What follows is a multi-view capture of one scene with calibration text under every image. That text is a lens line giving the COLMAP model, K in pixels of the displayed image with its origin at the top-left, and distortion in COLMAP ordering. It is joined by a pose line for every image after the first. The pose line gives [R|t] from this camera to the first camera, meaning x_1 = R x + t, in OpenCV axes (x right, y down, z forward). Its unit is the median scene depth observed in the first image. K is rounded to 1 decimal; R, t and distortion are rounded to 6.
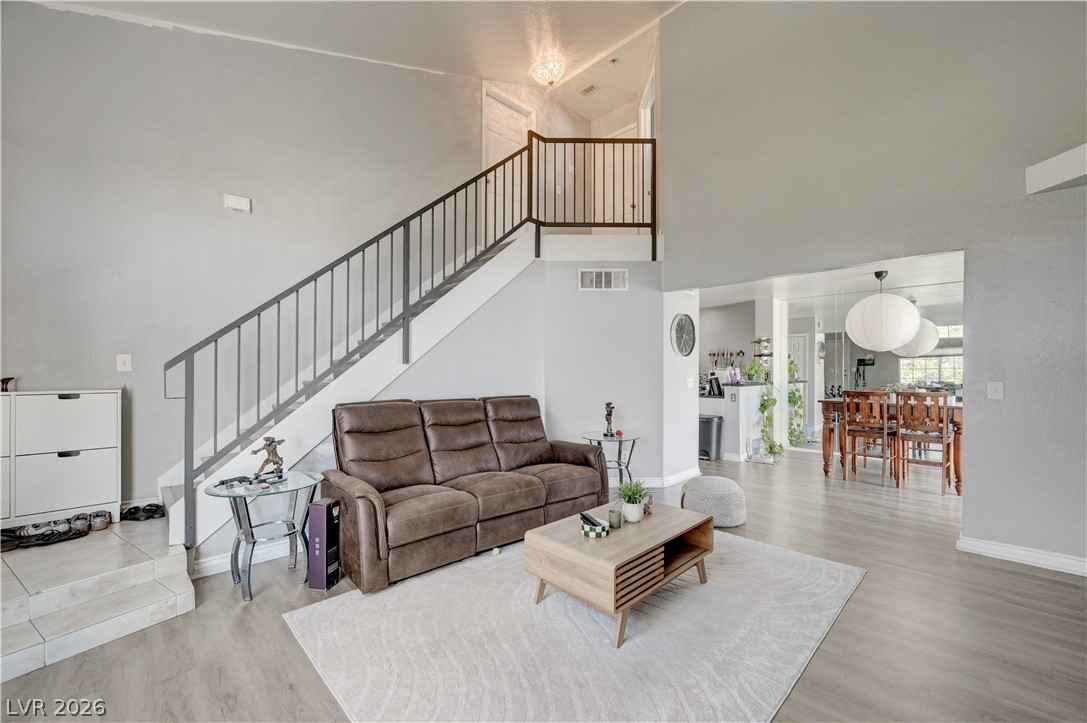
lens RADIAL K [[429.5, 0, 544.2], [0, 429.5, 370.8], [0, 0, 1]] dist [-0.000237, 0.000048]
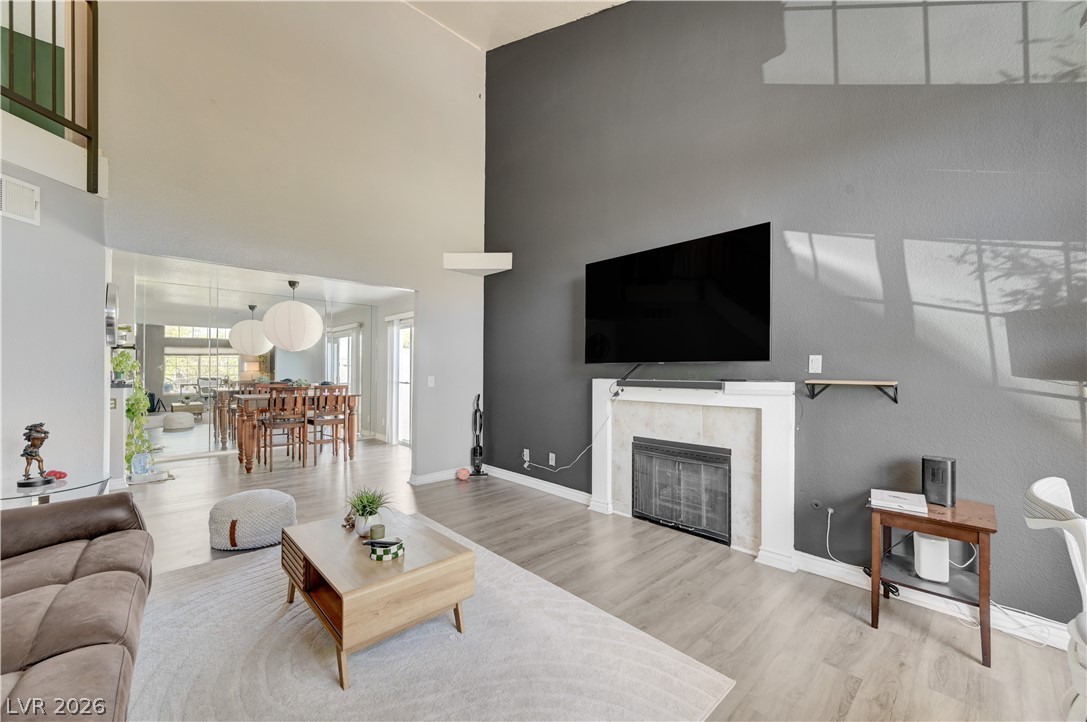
lens RADIAL K [[429.5, 0, 544.2], [0, 429.5, 370.3], [0, 0, 1]] dist [-0.000237, 0.000048]
pose [[0.019847, 0.000145, 0.999803, -0.359654], [-0.006245, 0.999980, -0.000021, 0.001113], [-0.999784, -0.006244, 0.019848, 0.321706]]
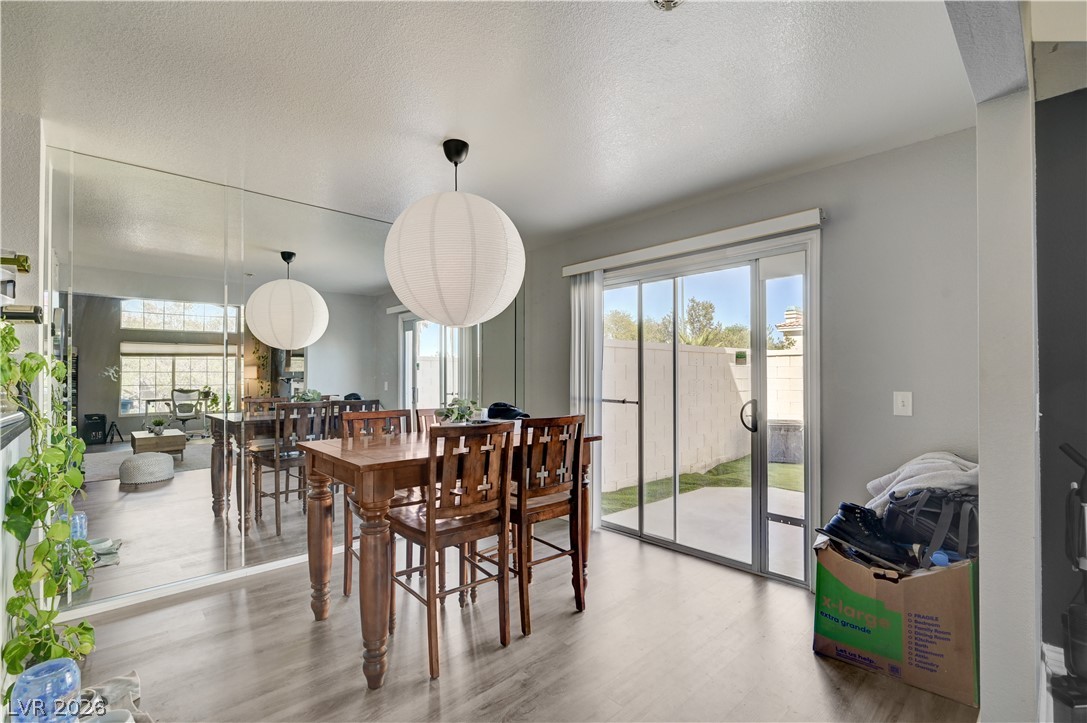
lens RADIAL K [[488.5, 0, 569.4], [0, 488.5, 364.7], [0, 0, 1]] dist [-0.001475, -0.000397]
pose [[0.001357, 0.010948, 0.999939, 0.293169], [0.011601, 0.999873, -0.010963, -0.001399], [-0.999932, 0.011615, 0.001230, 0.920282]]
